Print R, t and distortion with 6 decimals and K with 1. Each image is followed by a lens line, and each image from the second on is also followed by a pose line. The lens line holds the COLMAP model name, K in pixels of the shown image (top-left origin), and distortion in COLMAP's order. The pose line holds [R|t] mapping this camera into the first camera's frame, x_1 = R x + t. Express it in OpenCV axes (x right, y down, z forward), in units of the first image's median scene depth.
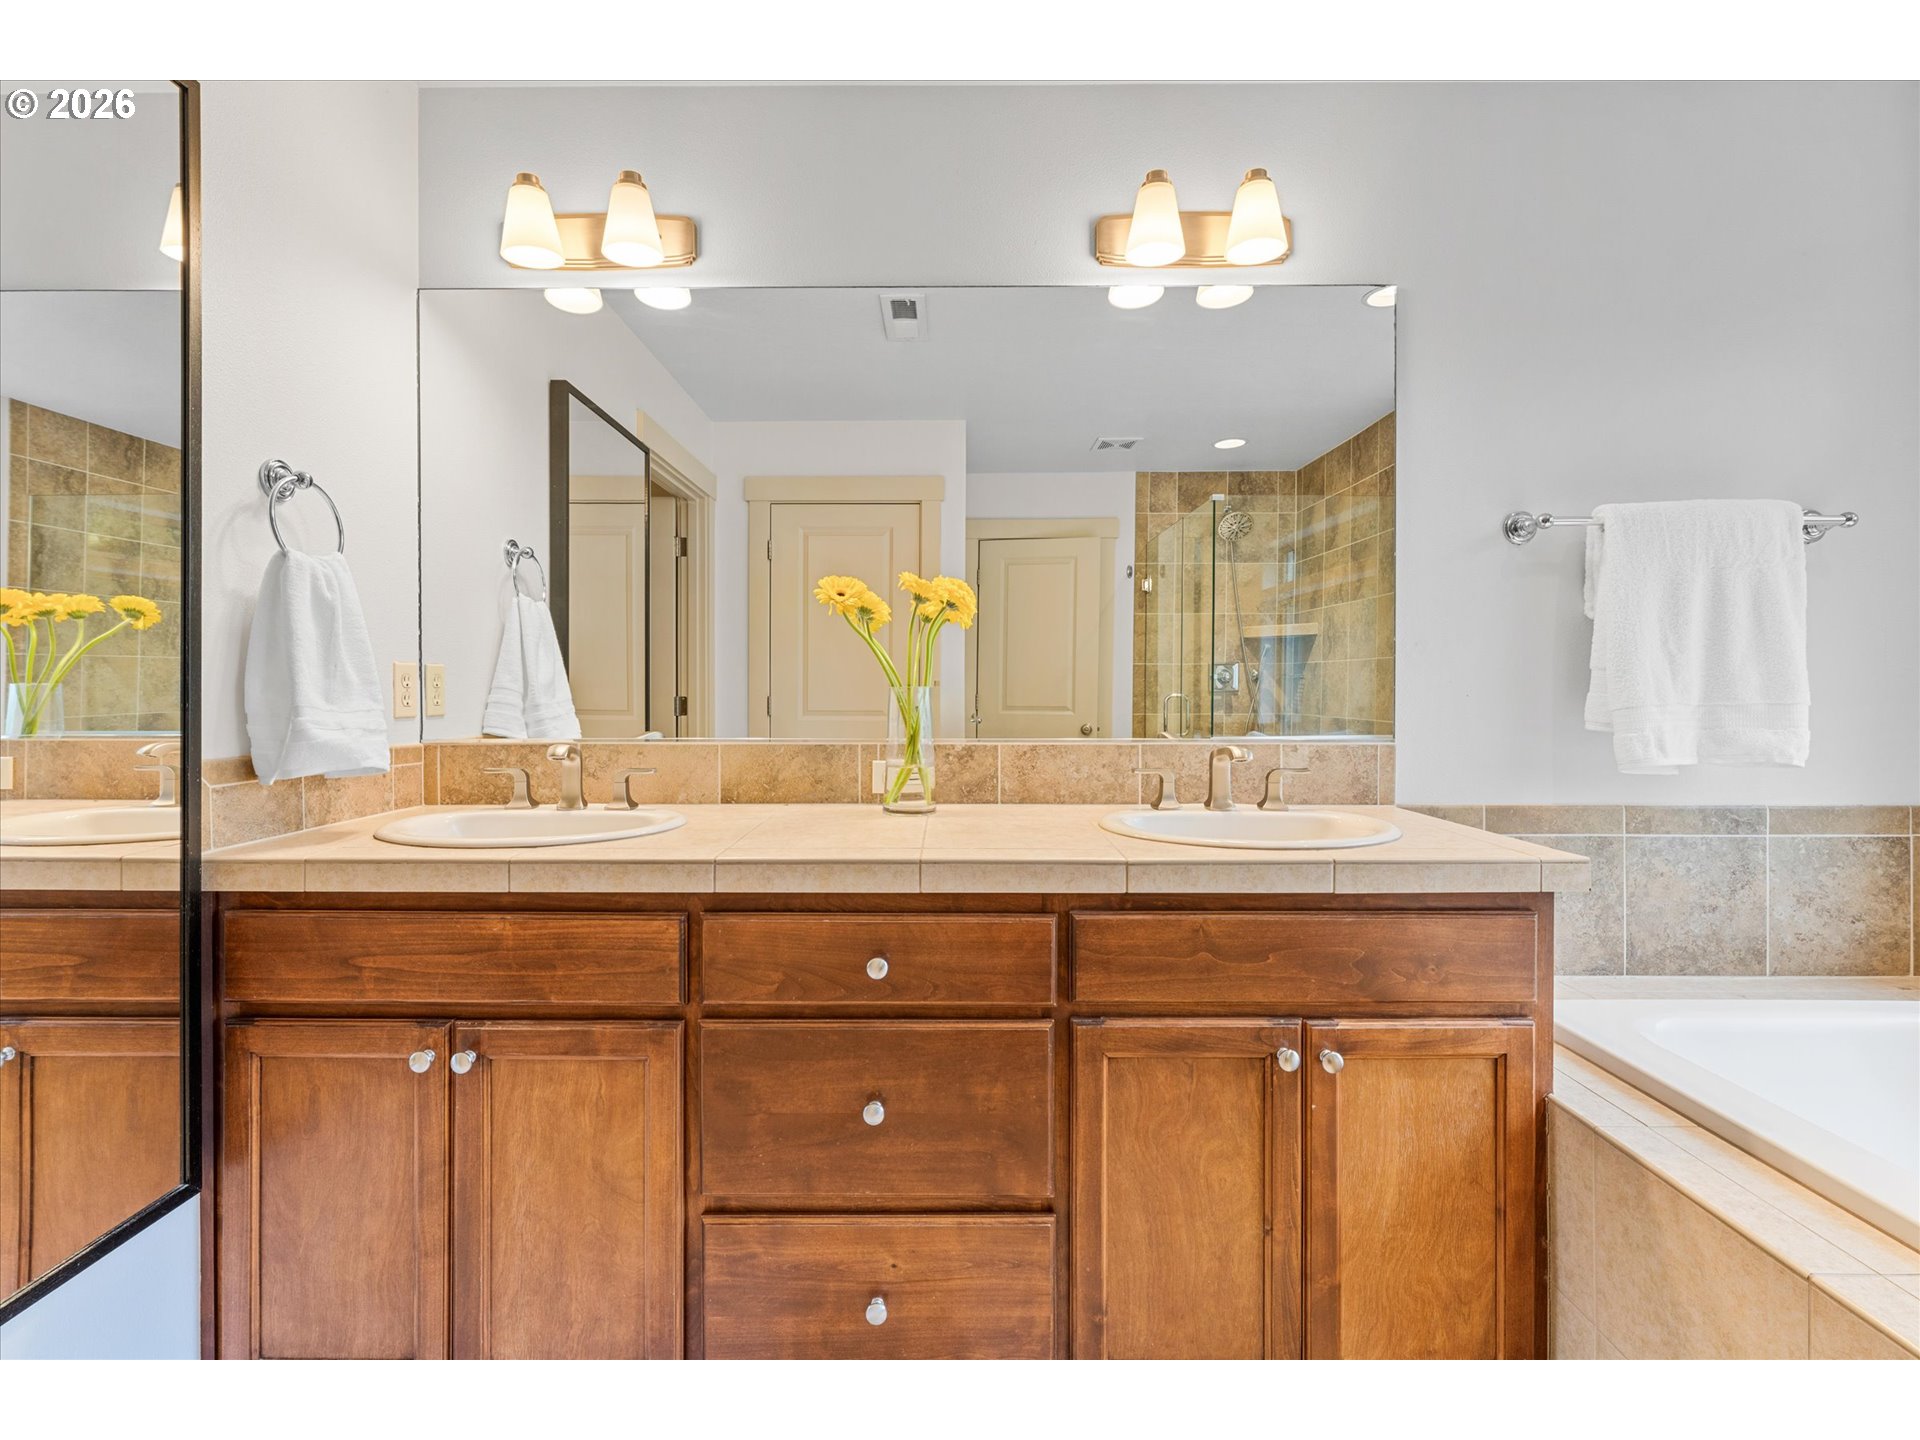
lens RADIAL K [[844.0, 0, 958.2], [0, 844.0, 697.0], [0, 0, 1]] dist [-0.000349, -0.000102]
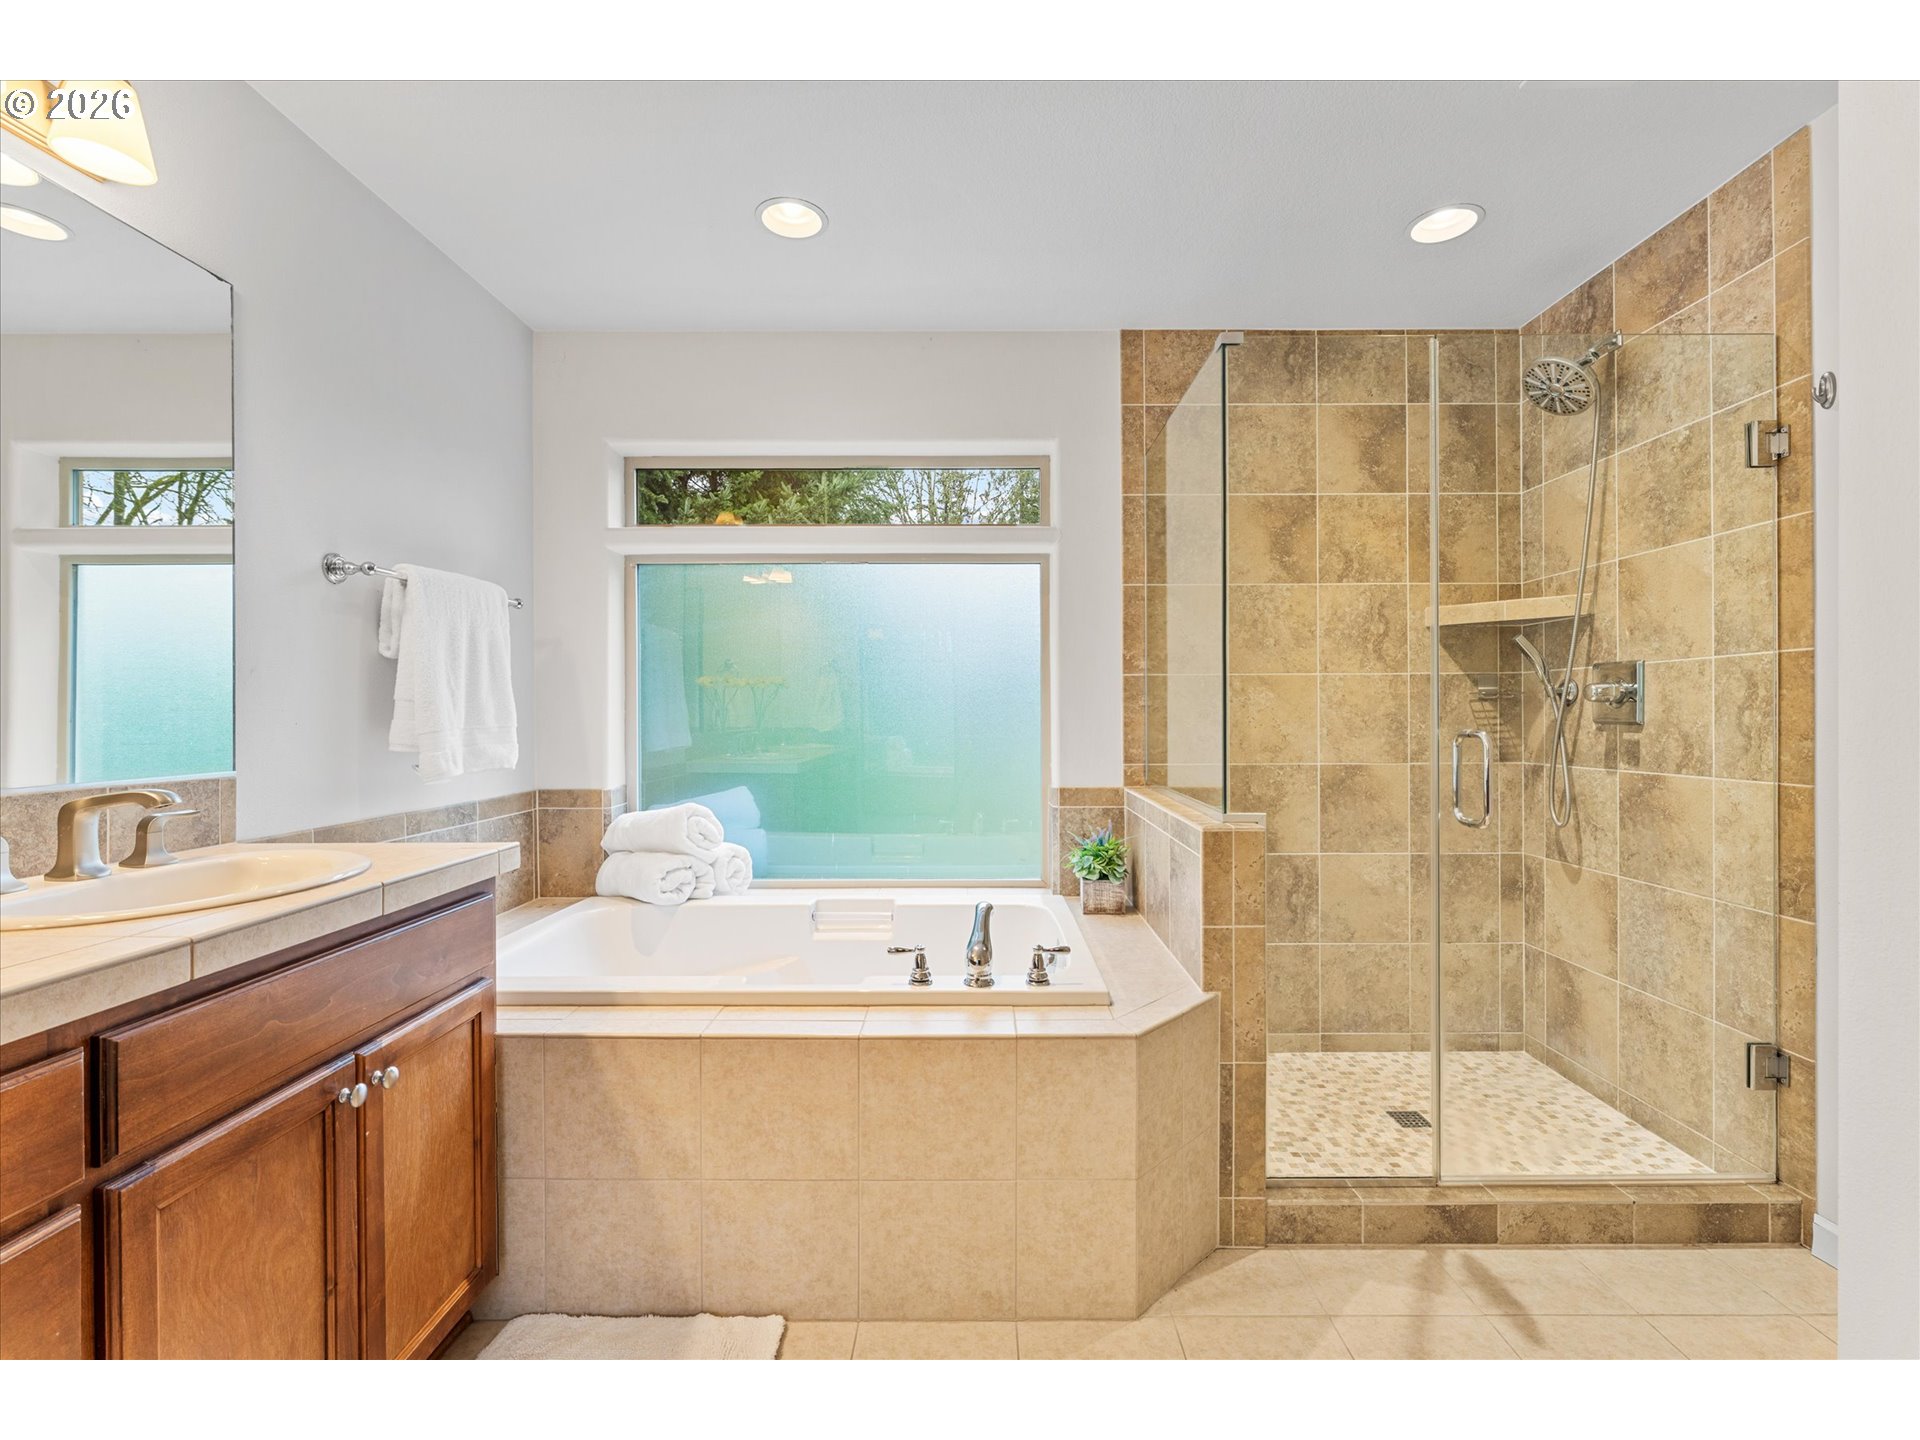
lens RADIAL K [[784.1, 0, 960.0], [0, 784.1, 720.0], [0, 0, 1]] dist [-0.001404, 0.000231]
pose [[0.041546, -0.007896, 0.999105, -0.357740], [0.012113, 0.999899, 0.007399, -0.003647], [-0.999063, 0.011795, 0.041638, 0.188816]]
